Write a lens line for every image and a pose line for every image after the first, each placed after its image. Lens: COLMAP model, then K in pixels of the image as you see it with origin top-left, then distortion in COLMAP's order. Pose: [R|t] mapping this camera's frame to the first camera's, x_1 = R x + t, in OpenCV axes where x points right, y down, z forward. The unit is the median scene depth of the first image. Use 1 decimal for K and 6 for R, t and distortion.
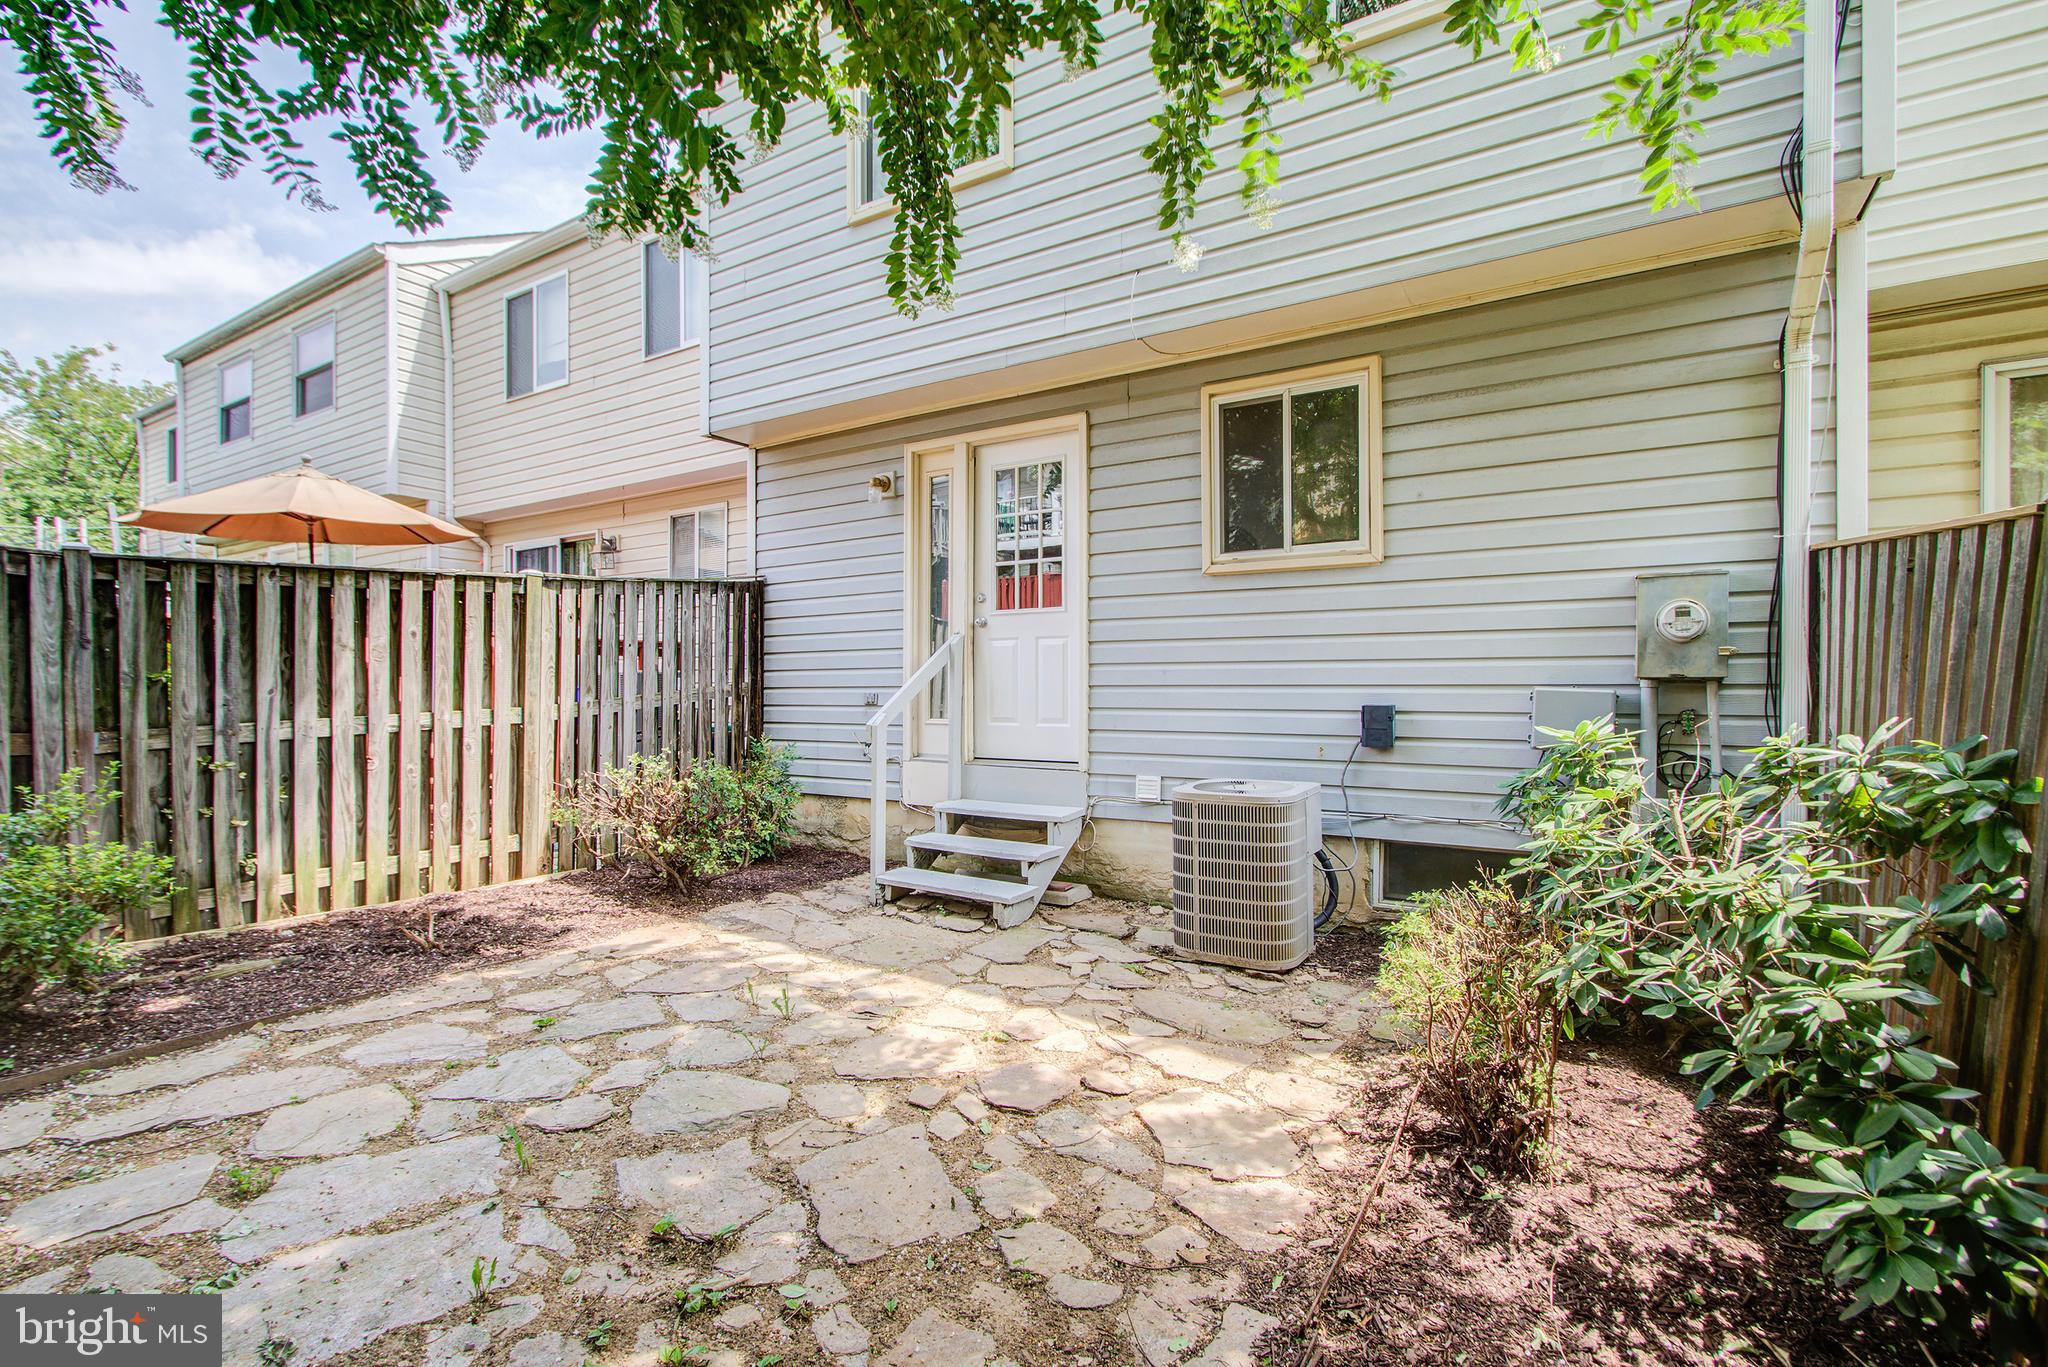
lens RADIAL K [[922.4, 0, 1006.5], [0, 922.4, 688.8], [0, 0, 1]] dist [-0.010297, 0.014800]
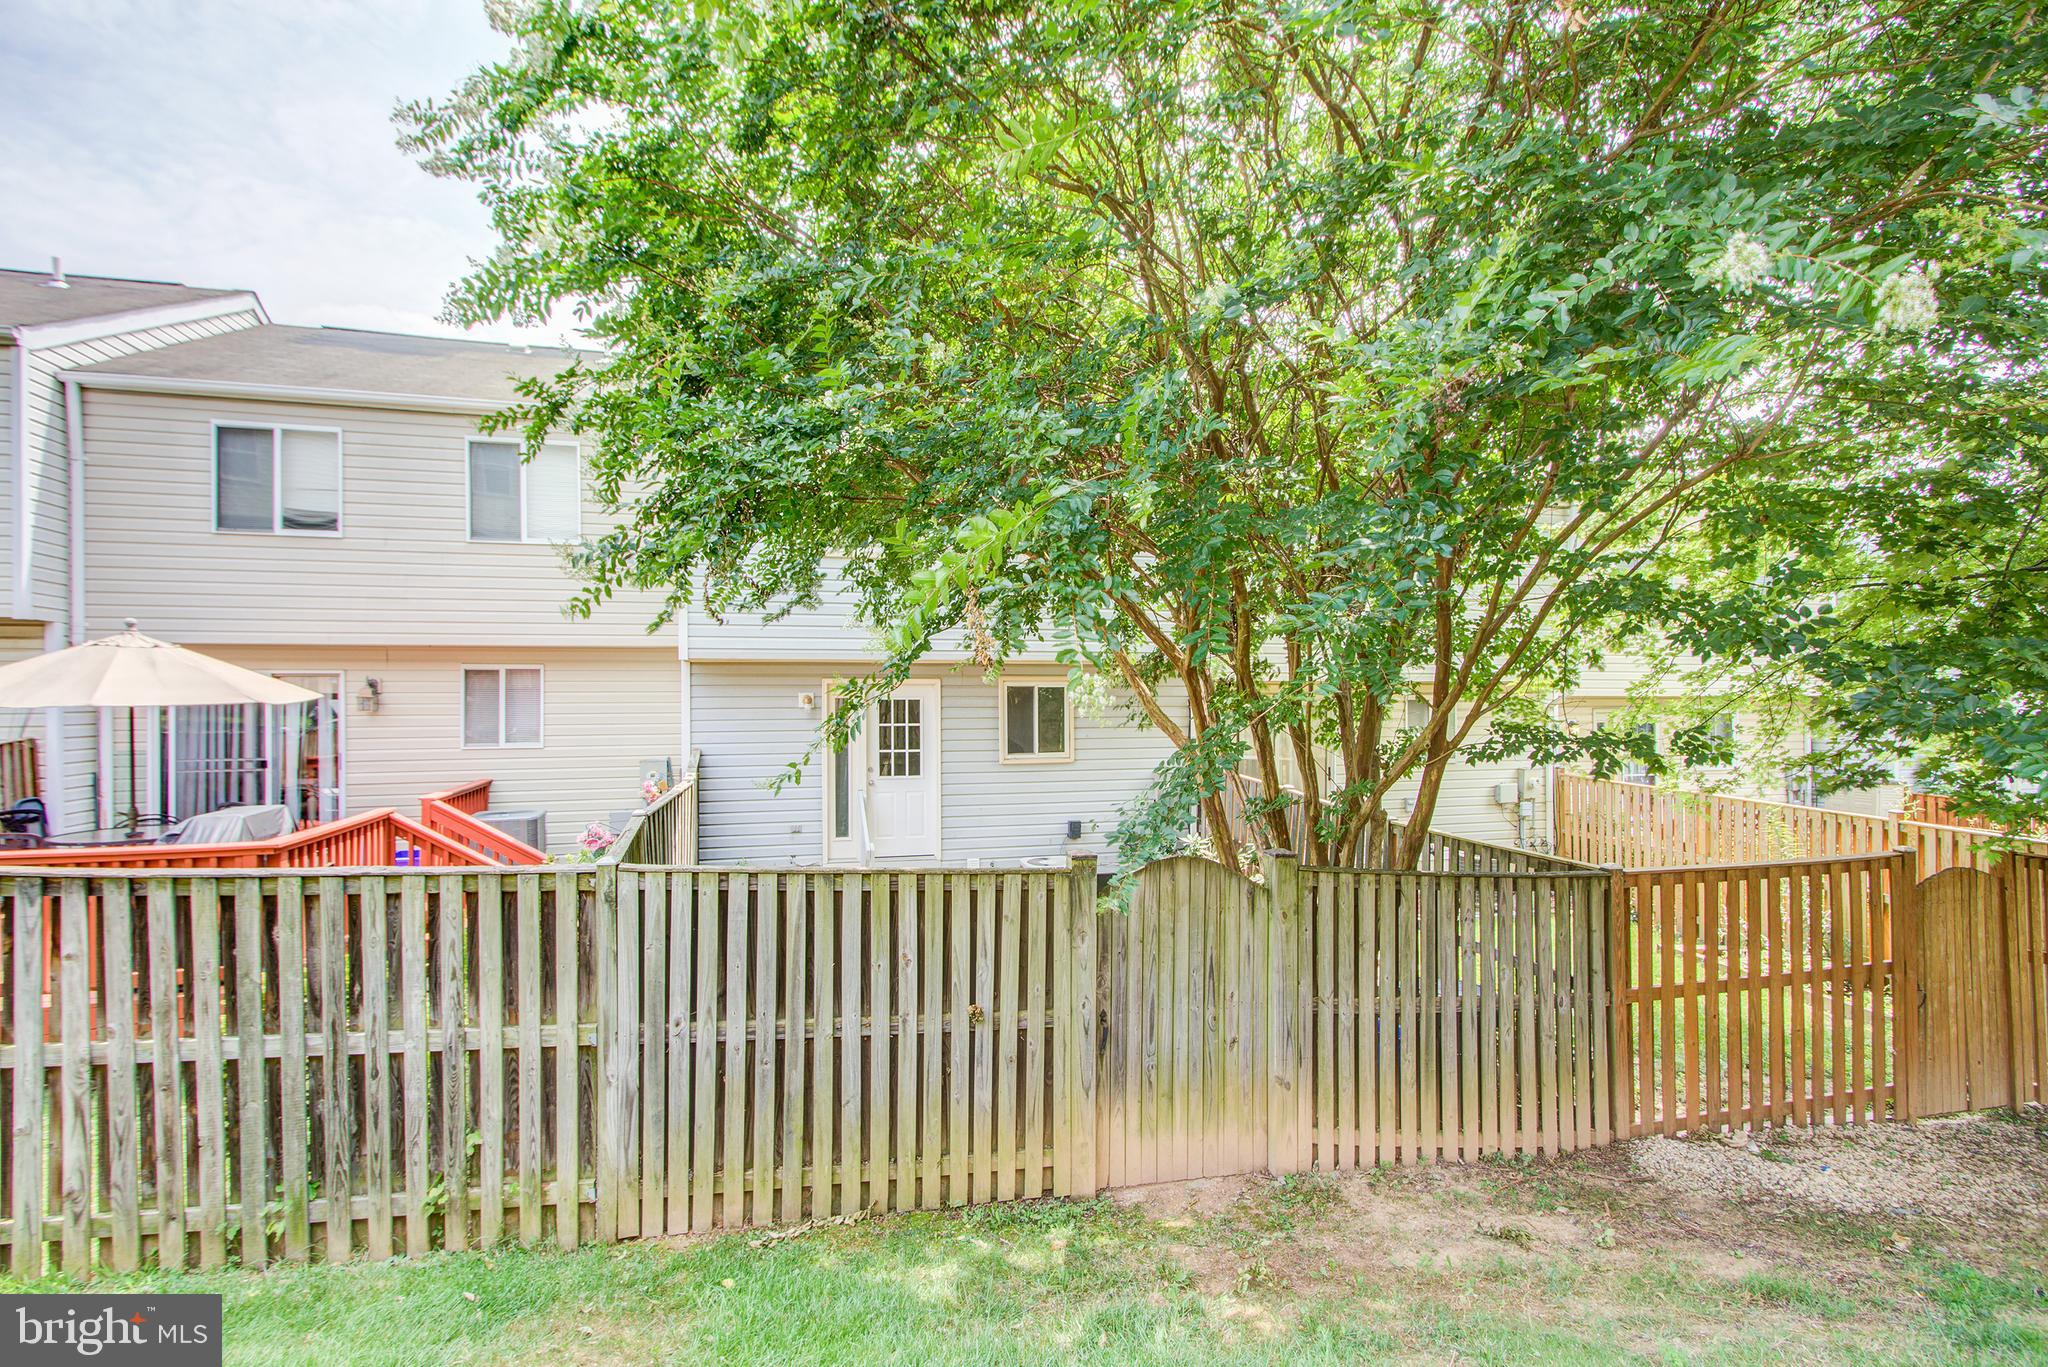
lens RADIAL K [[922.4, 0, 1006.5], [0, 922.4, 688.8], [0, 0, 1]] dist [-0.010297, 0.014800]
pose [[0.681838, 0.006450, 0.731475, -0.782950], [0.002339, 0.999937, -0.010997, -0.157551], [-0.731499, 0.009209, 0.681780, -0.286580]]
